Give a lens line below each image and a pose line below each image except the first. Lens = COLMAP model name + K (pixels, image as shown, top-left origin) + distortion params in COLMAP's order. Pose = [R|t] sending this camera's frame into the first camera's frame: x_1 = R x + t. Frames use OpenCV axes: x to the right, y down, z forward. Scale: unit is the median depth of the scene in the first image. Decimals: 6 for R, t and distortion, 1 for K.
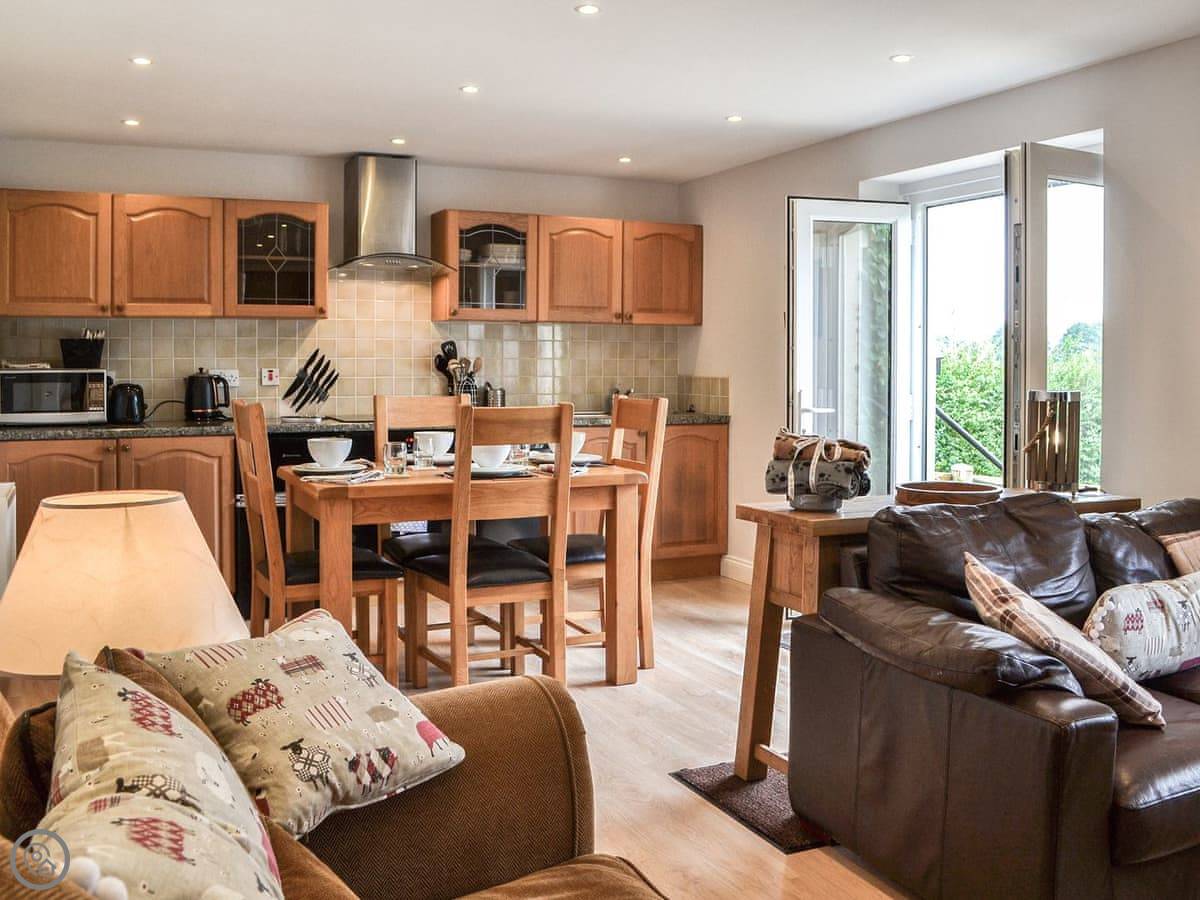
lens RADIAL K [[1120.4, 0, 611.3], [0, 1120.4, 361.1], [0, 0, 1]] dist [-0.081250, 0.000000]
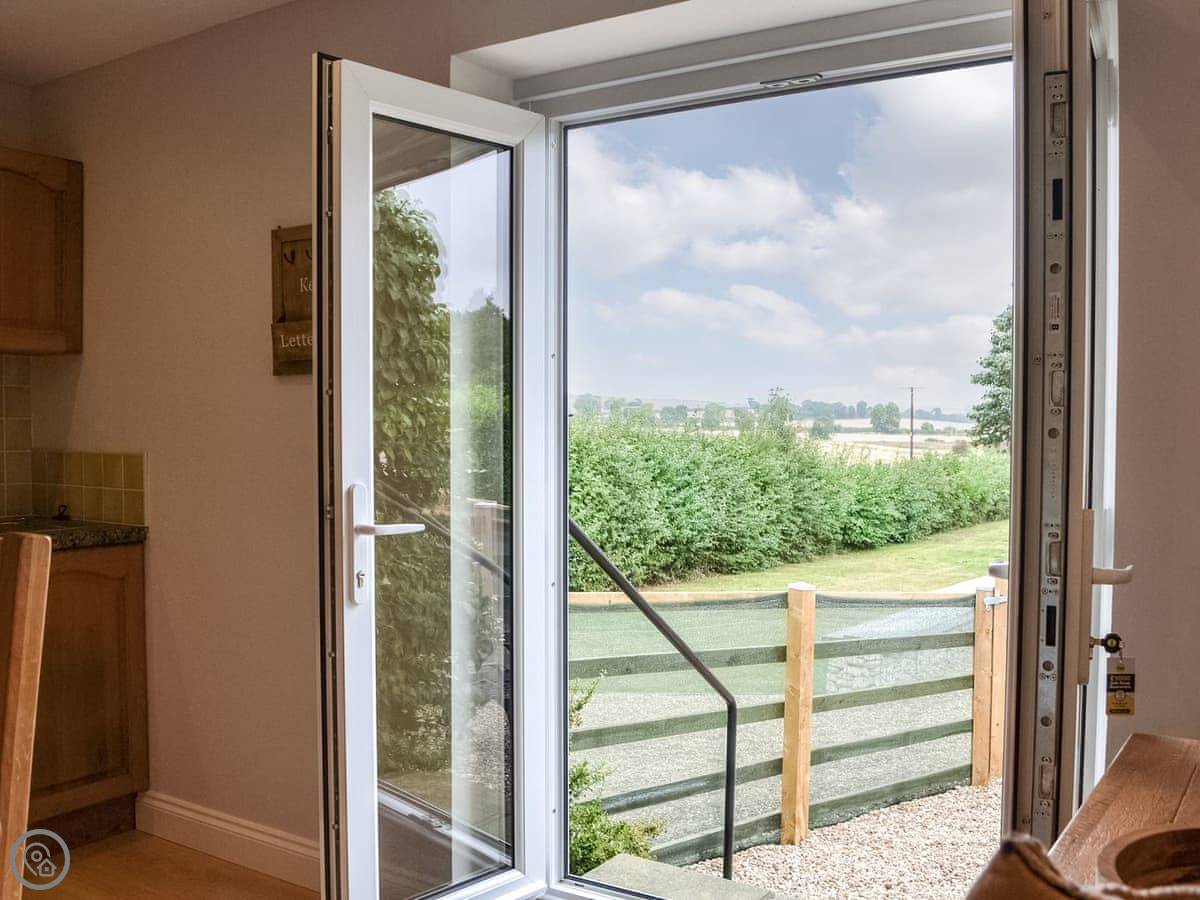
lens RADIAL K [[1120.4, 0, 581.0], [0, 1120.4, 484.1], [0, 0, 1]] dist [-0.081250, 0.000000]
pose [[0.852778, -0.026780, 0.521586, 0.012308], [-0.002671, 0.998448, 0.055630, -0.000374], [-0.522266, -0.048833, 0.851383, 0.538016]]
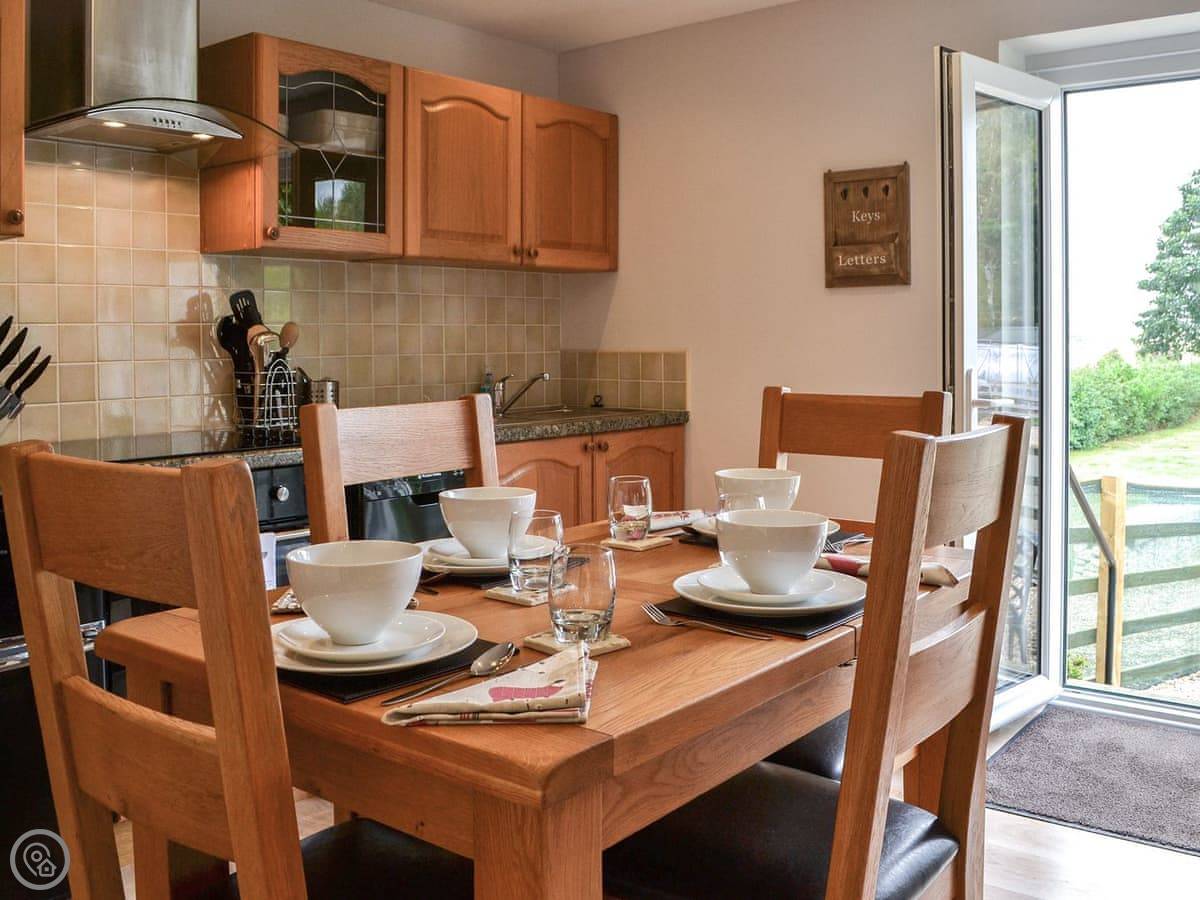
lens RADIAL K [[1120.4, 0, 630.4], [0, 1120.4, 373.3], [0, 0, 1]] dist [-0.081250, 0.000000]
pose [[0.892788, -0.023015, 0.449889, -0.249660], [0.008072, 0.999351, 0.035104, 0.004777], [-0.450405, -0.027708, 0.892394, 0.519244]]
